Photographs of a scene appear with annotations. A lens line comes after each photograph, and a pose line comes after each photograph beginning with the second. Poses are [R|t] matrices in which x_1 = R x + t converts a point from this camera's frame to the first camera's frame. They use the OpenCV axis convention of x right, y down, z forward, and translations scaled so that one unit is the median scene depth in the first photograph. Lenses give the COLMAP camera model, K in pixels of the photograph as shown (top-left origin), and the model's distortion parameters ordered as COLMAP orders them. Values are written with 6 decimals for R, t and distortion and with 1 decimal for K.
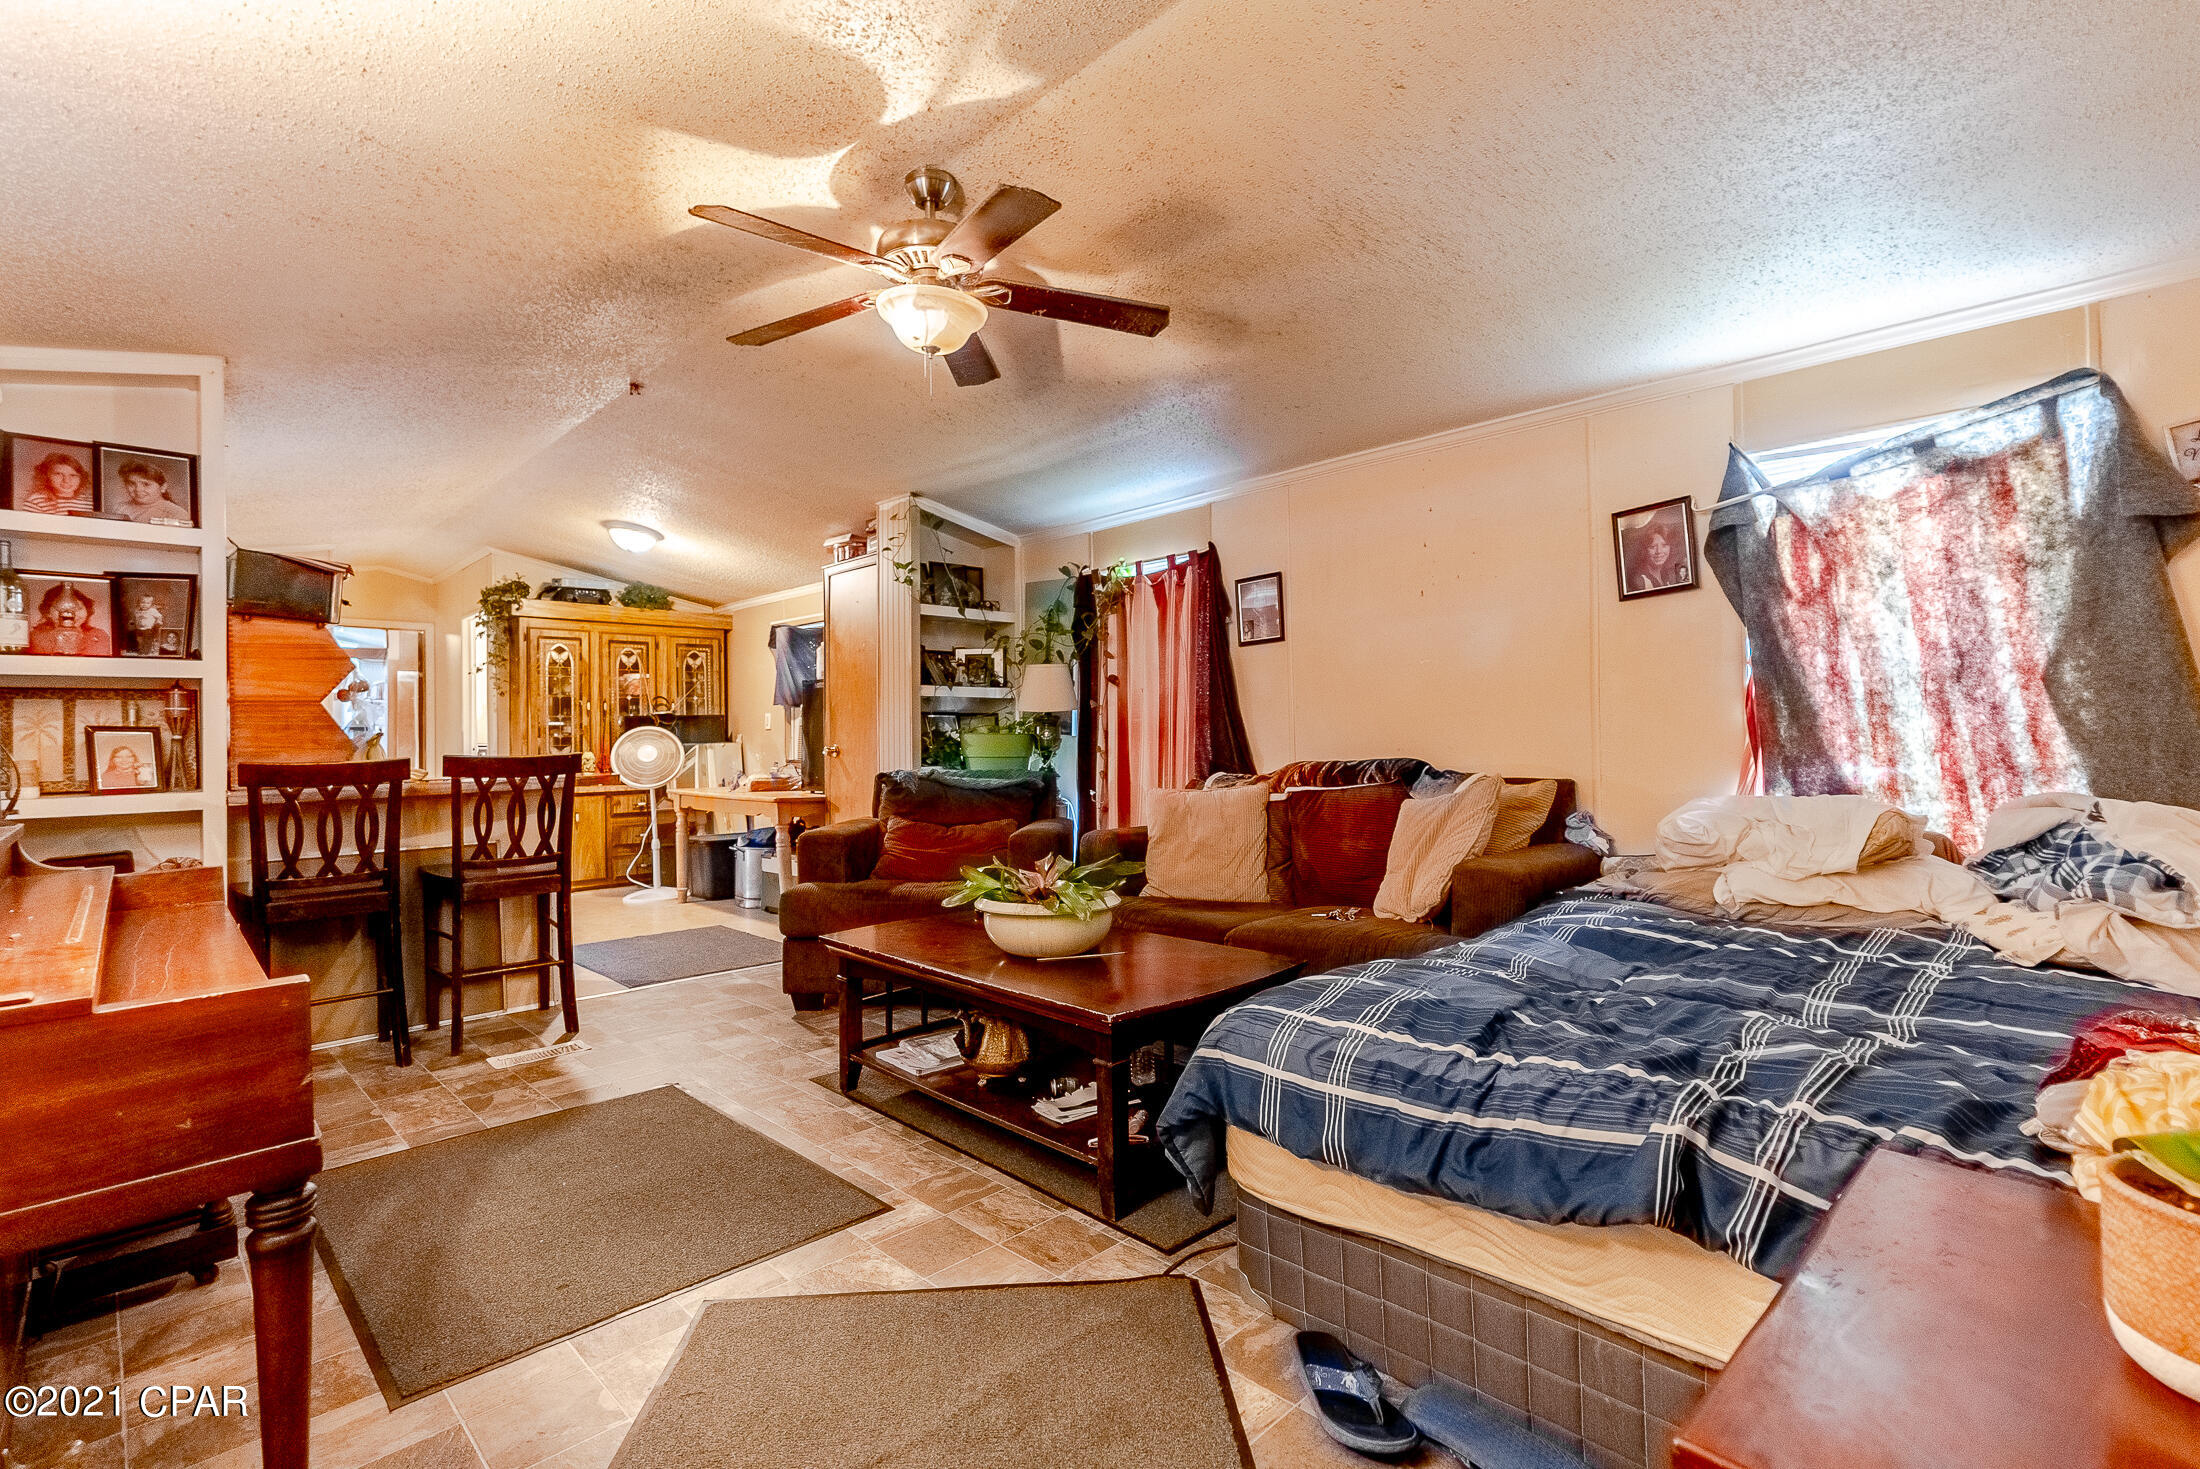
lens RADIAL K [[1008.8, 0, 1105.8], [0, 1008.8, 734.6], [0, 0, 1]] dist [-0.007732, 0.003330]
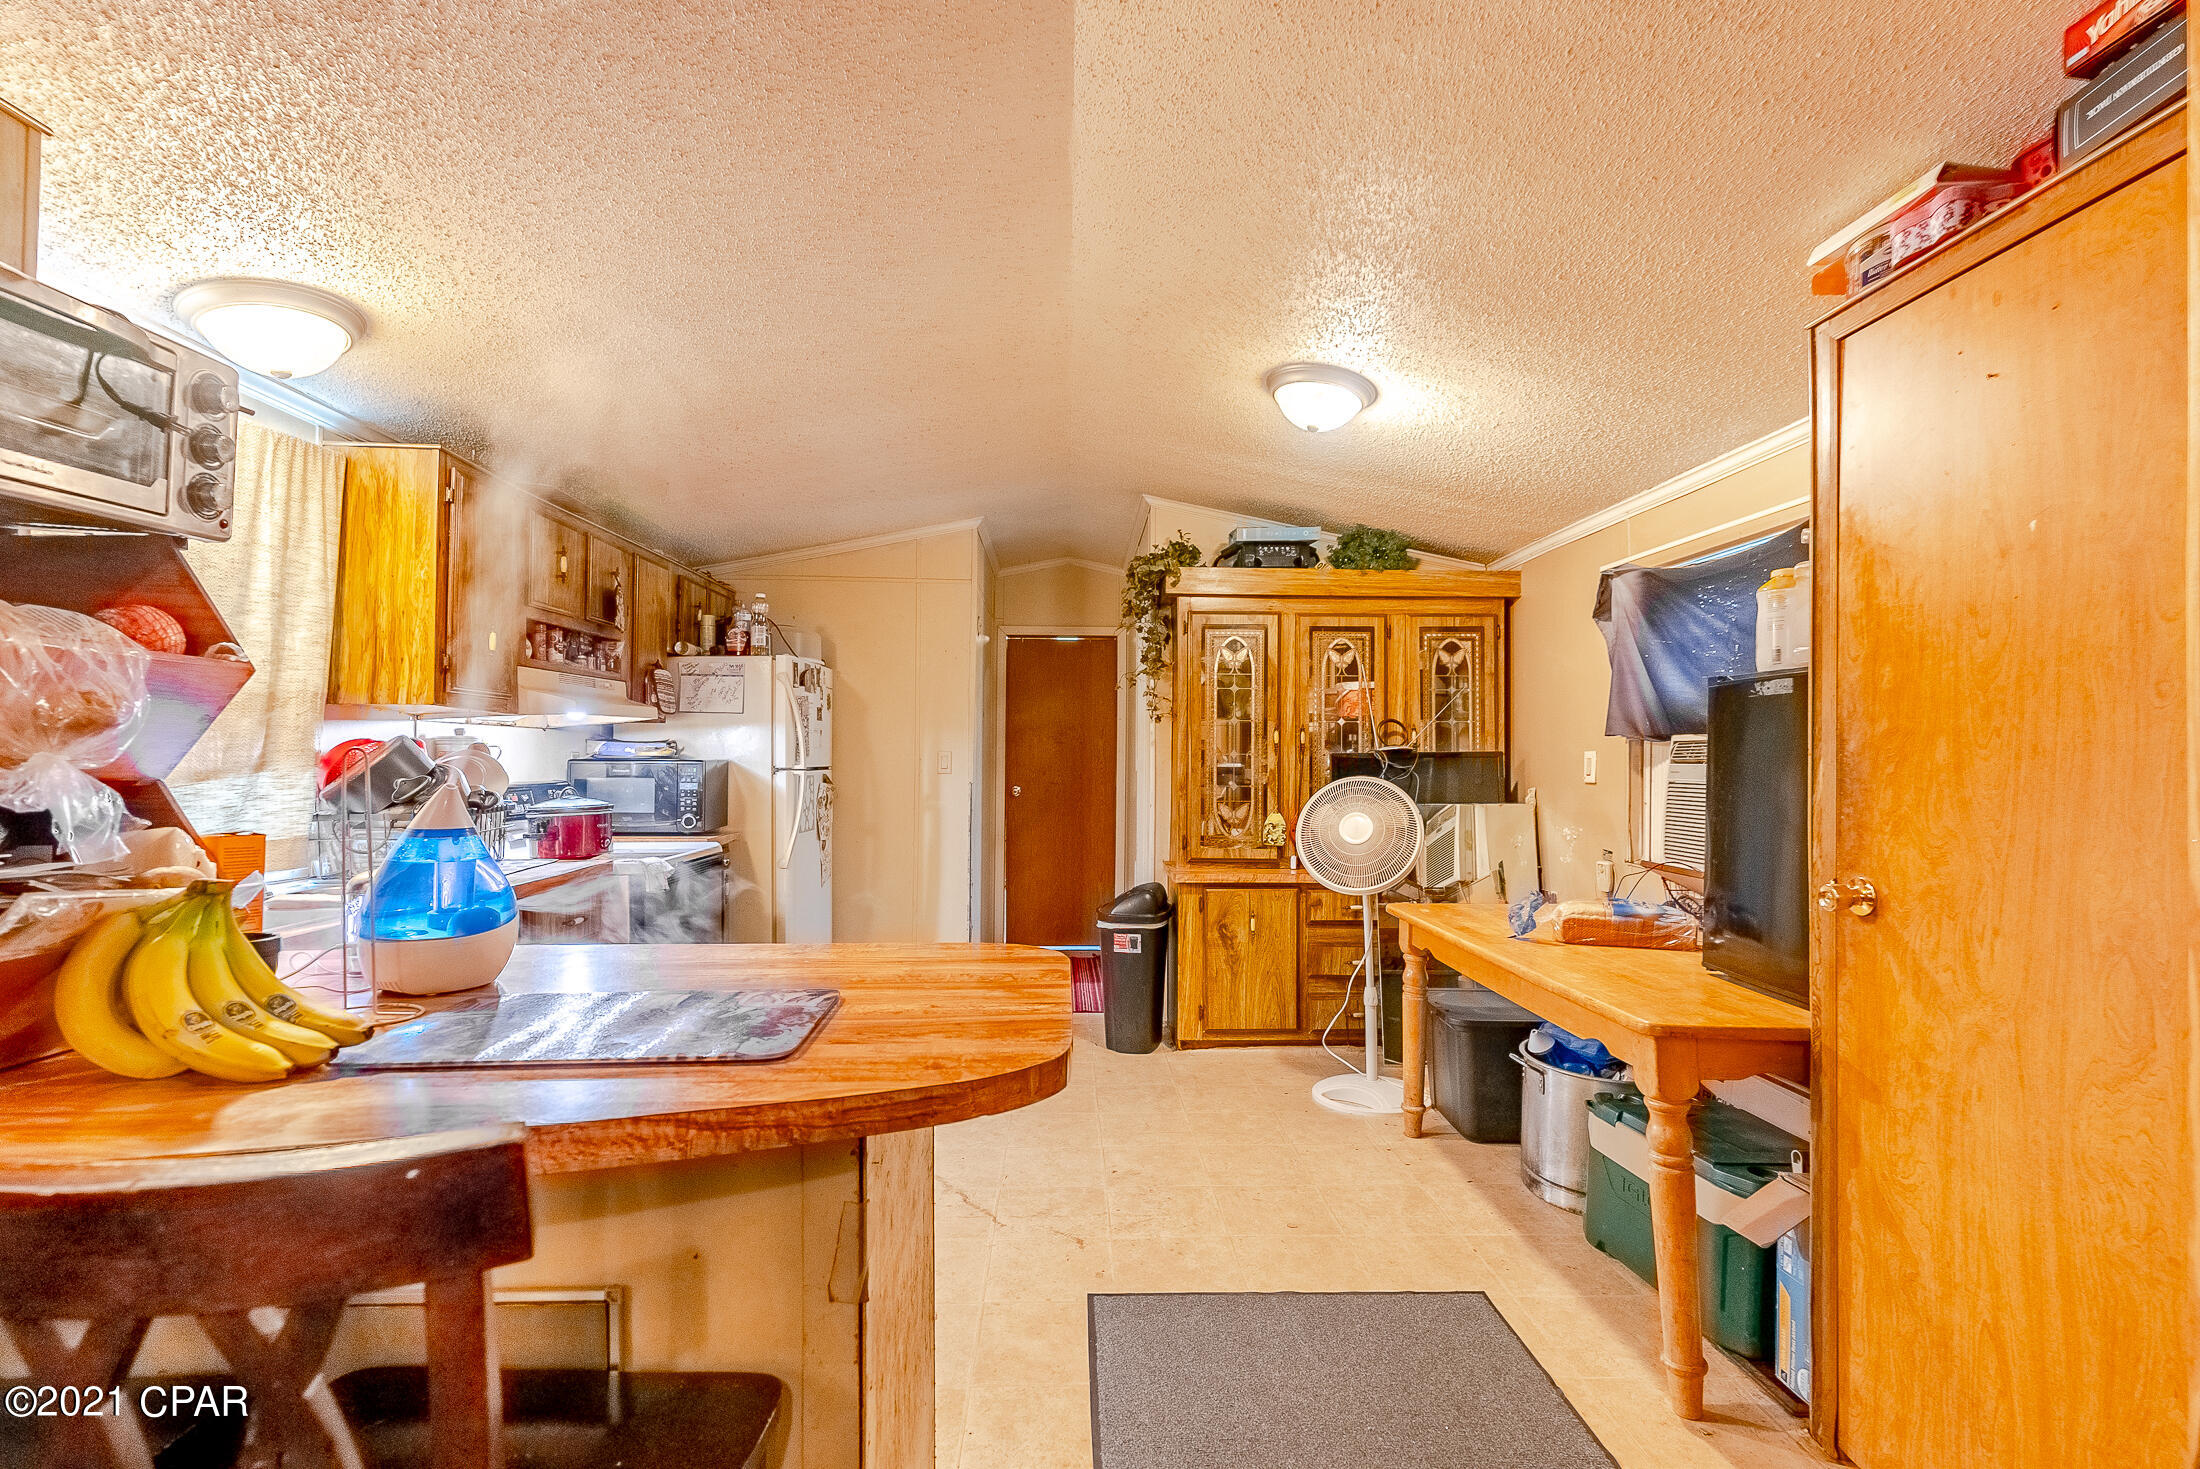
lens RADIAL K [[1008.8, 0, 1096.0], [0, 1008.8, 742.1], [0, 0, 1]] dist [-0.007732, 0.003330]
pose [[0.732261, 0.007073, -0.680987, -0.180295], [-0.014144, 0.999888, -0.004824, -0.020695], [0.680877, 0.013164, 0.732279, 0.481144]]
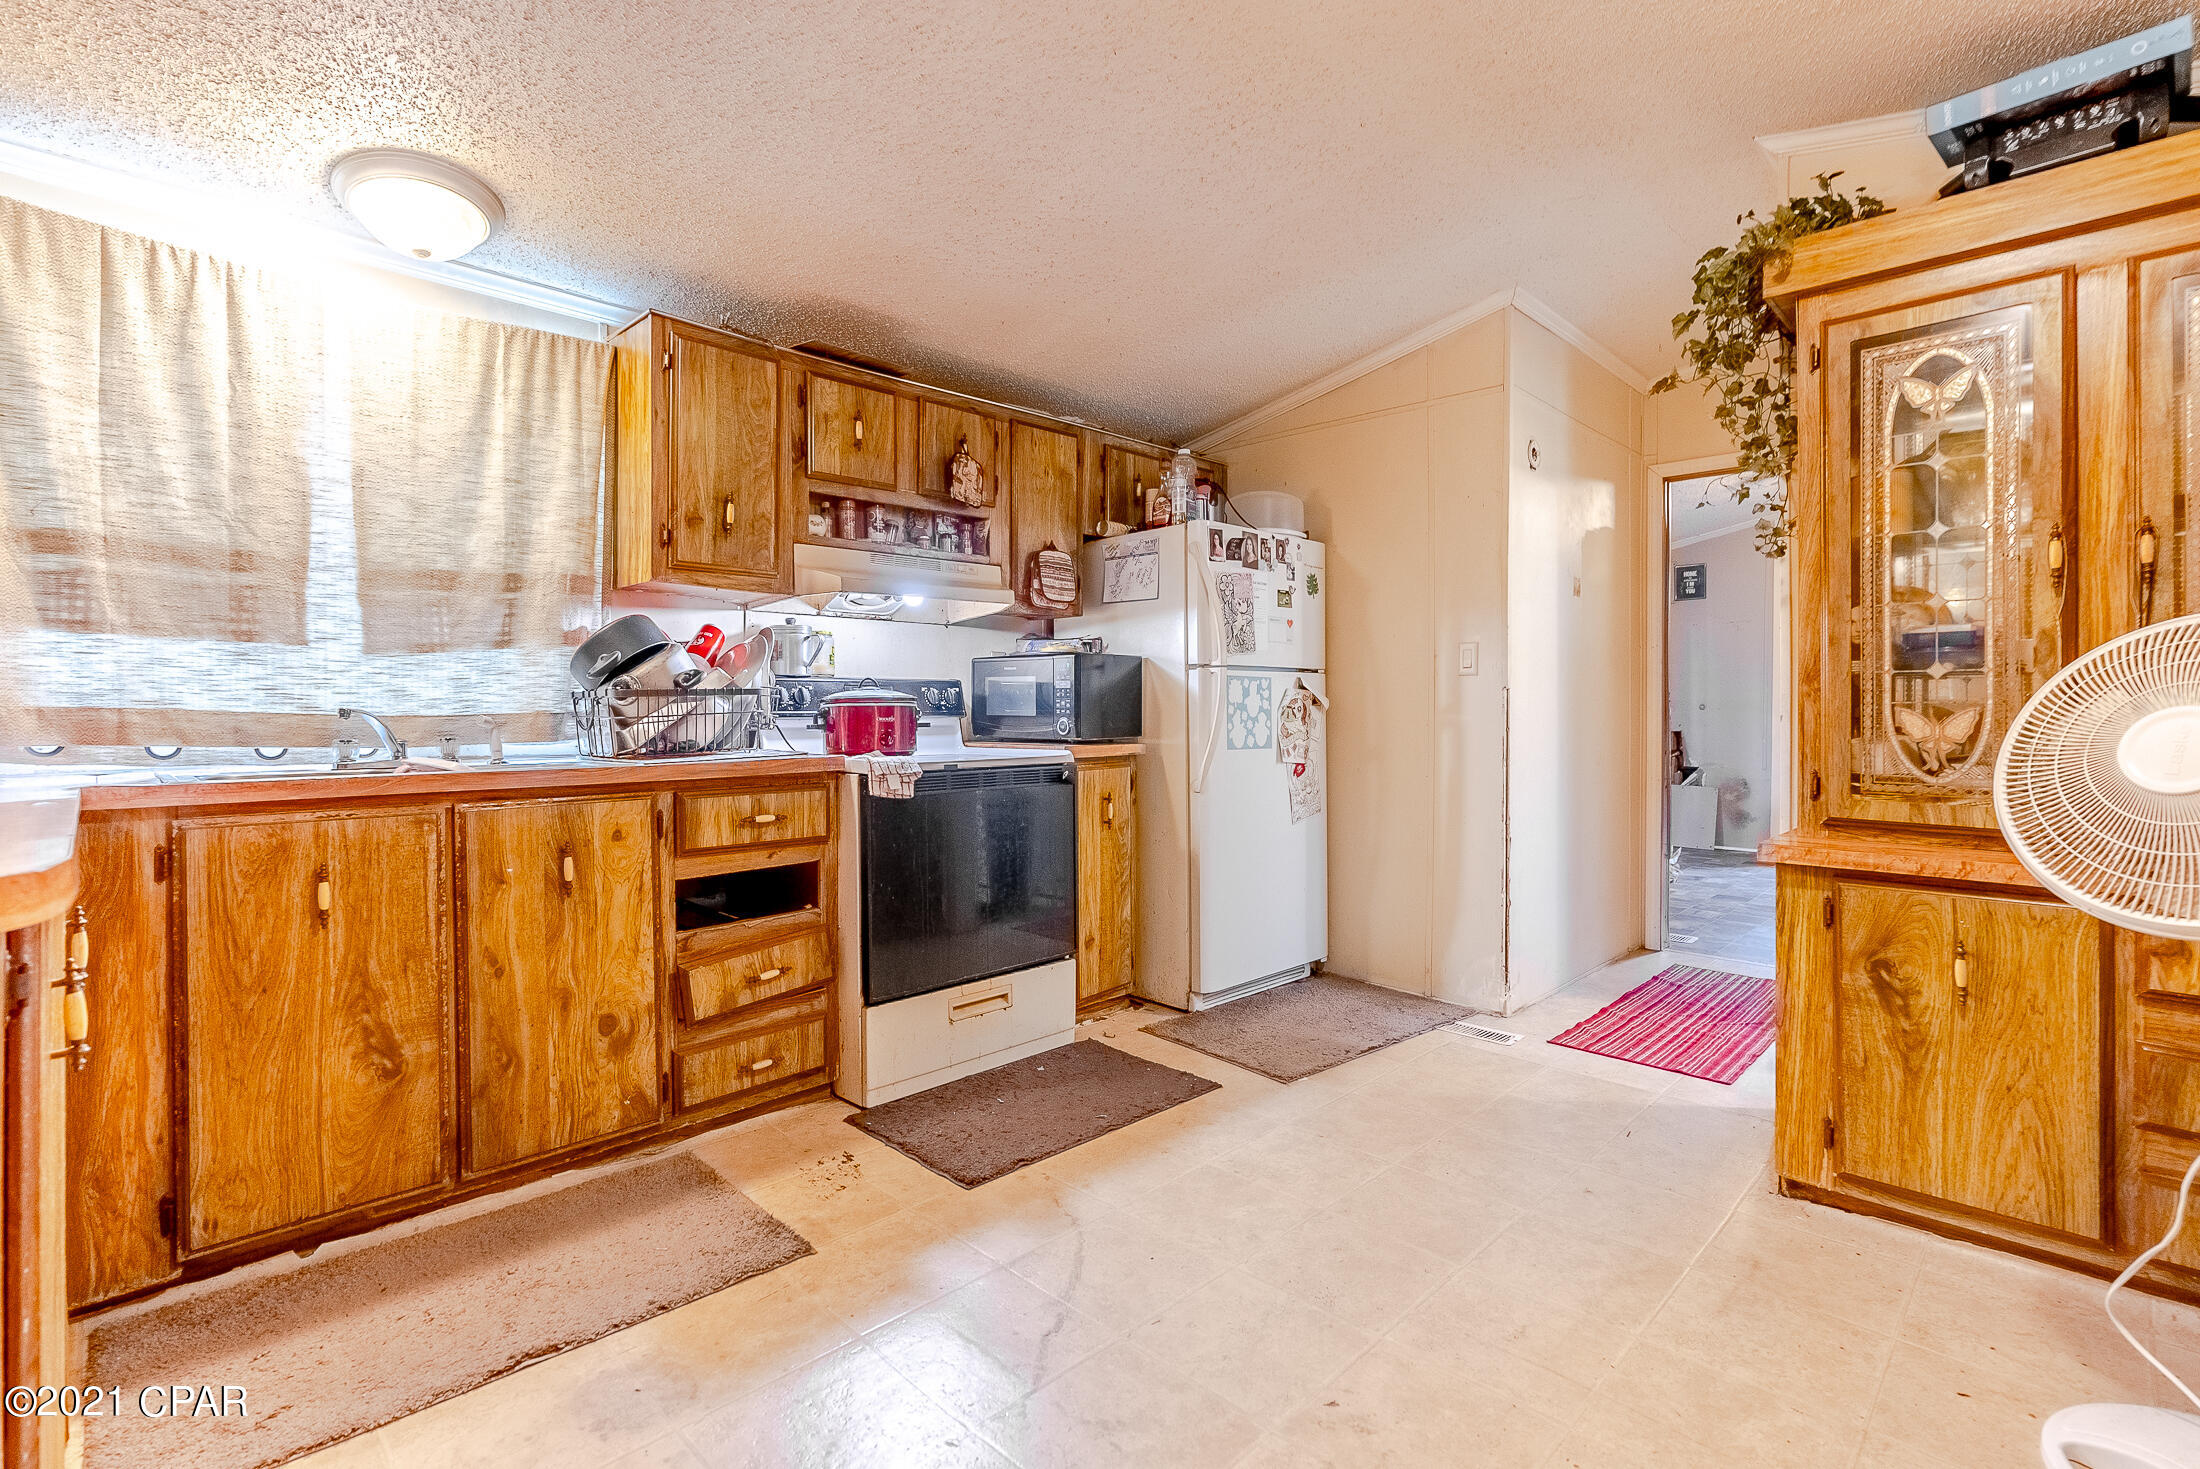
lens RADIAL K [[1008.8, 0, 1117.4], [0, 1008.8, 707.7], [0, 0, 1]] dist [-0.007732, 0.003330]
pose [[0.008875, 0.013734, -0.999866, -0.251294], [0.001777, 0.999904, 0.013750, 0.007629], [0.999959, -0.001898, 0.008850, 0.747146]]
